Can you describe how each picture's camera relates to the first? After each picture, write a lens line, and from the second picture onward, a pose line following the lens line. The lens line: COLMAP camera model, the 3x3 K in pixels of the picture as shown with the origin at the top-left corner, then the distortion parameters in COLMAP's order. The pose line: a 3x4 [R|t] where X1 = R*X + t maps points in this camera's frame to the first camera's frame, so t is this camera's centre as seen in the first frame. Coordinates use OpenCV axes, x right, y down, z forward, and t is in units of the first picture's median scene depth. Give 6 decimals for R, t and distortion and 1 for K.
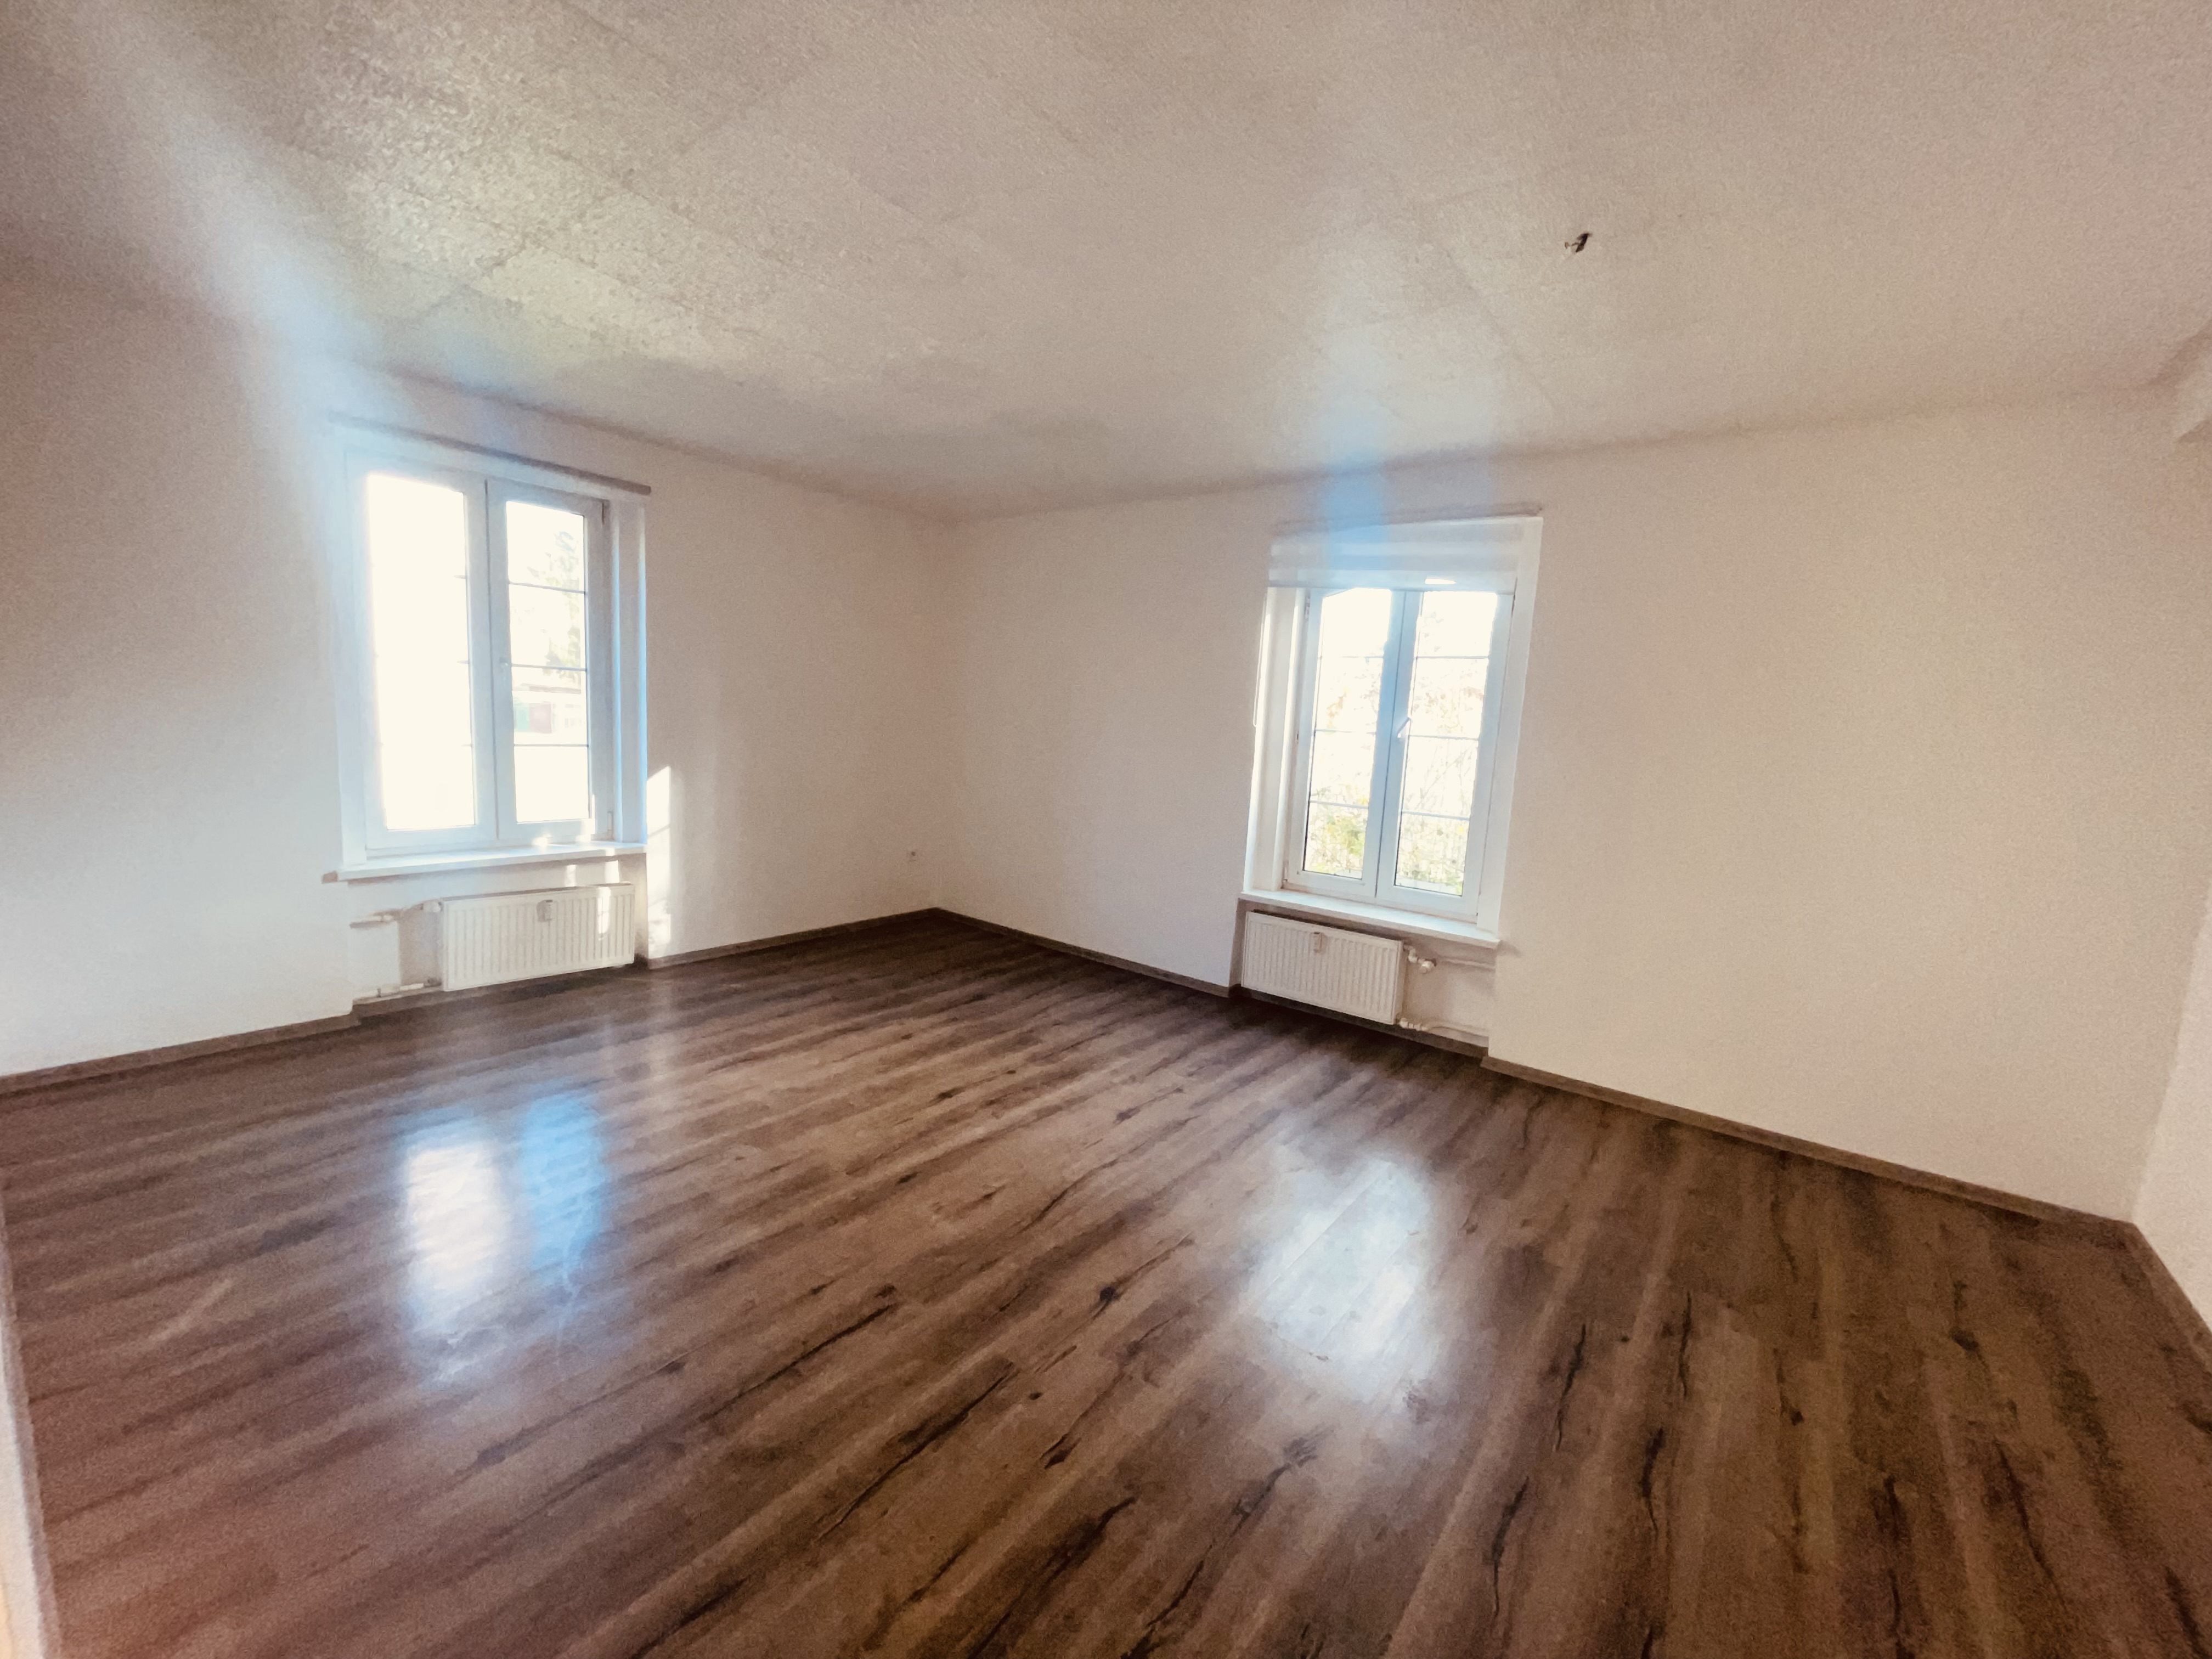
lens RADIAL K [[889.0, 0, 1107.9], [0, 889.0, 830.7], [0, 0, 1]] dist [-0.002373, -0.000333]
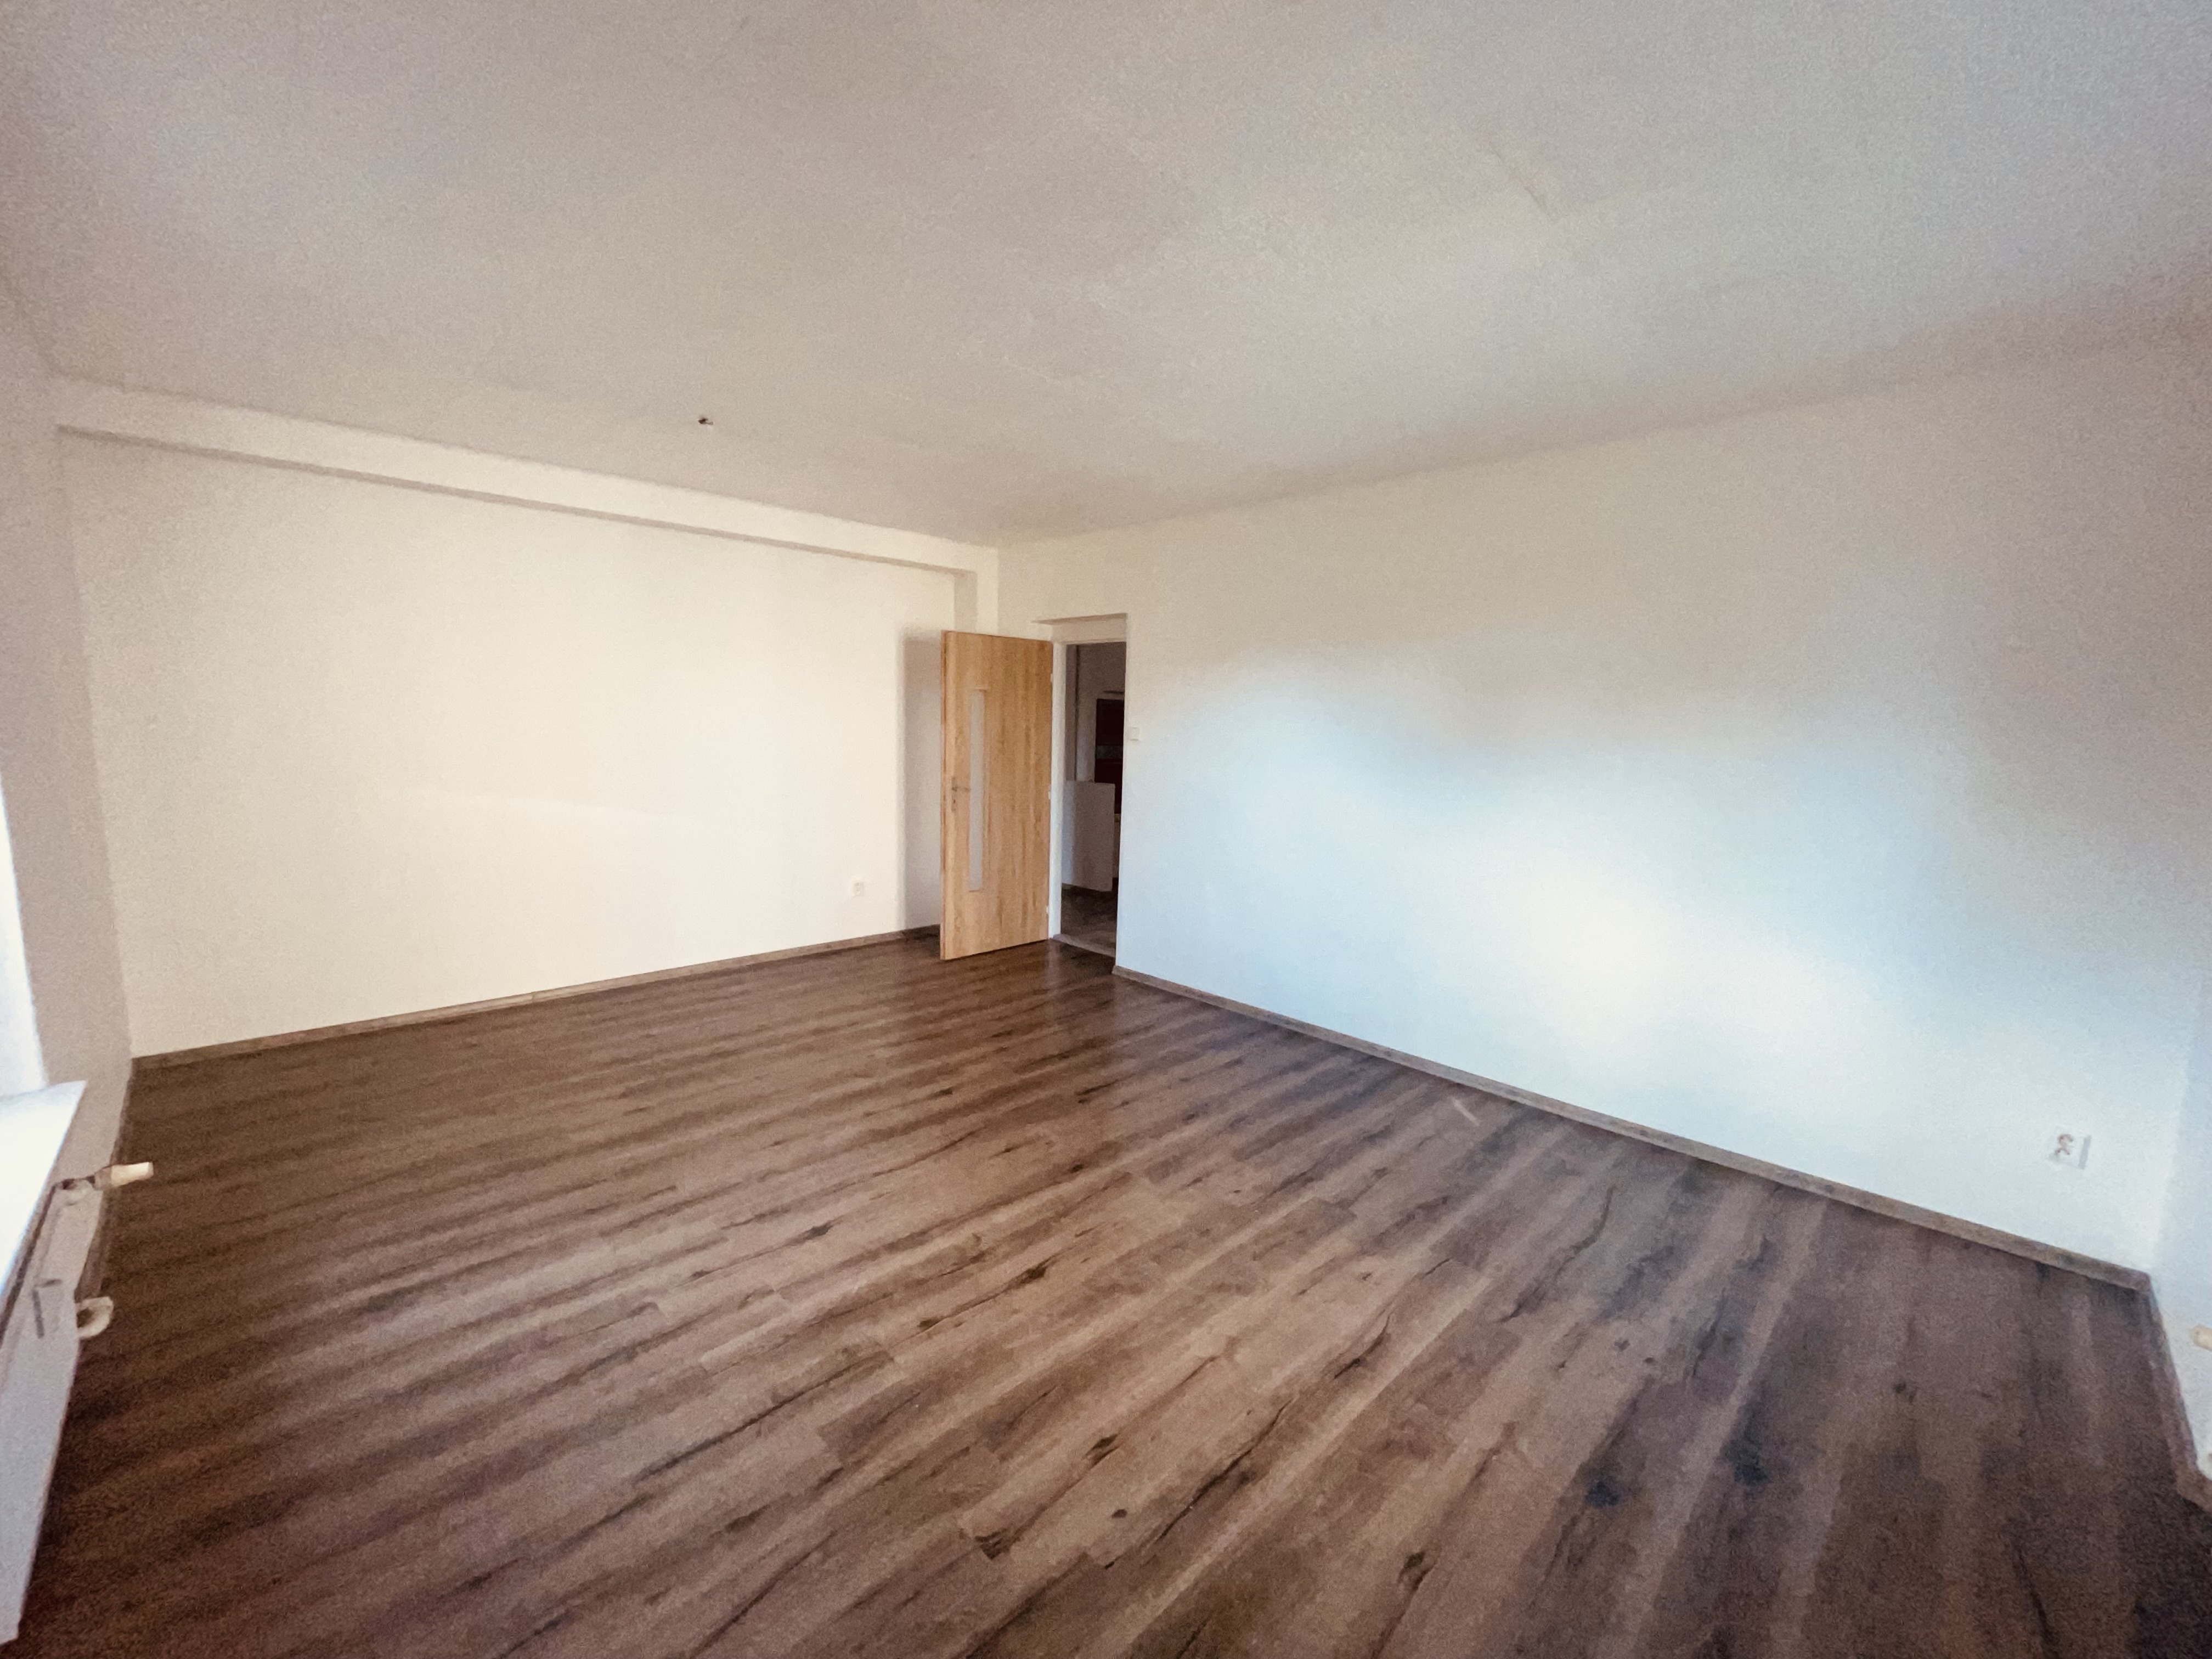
lens RADIAL K [[889.0, 0, 1105.6], [0, 889.0, 829.6], [0, 0, 1]] dist [-0.002373, -0.000333]
pose [[-0.986185, -0.103210, 0.129561, -0.285544], [-0.066152, 0.962473, 0.263190, -0.241433], [-0.151863, 0.250984, -0.956005, 1.536702]]
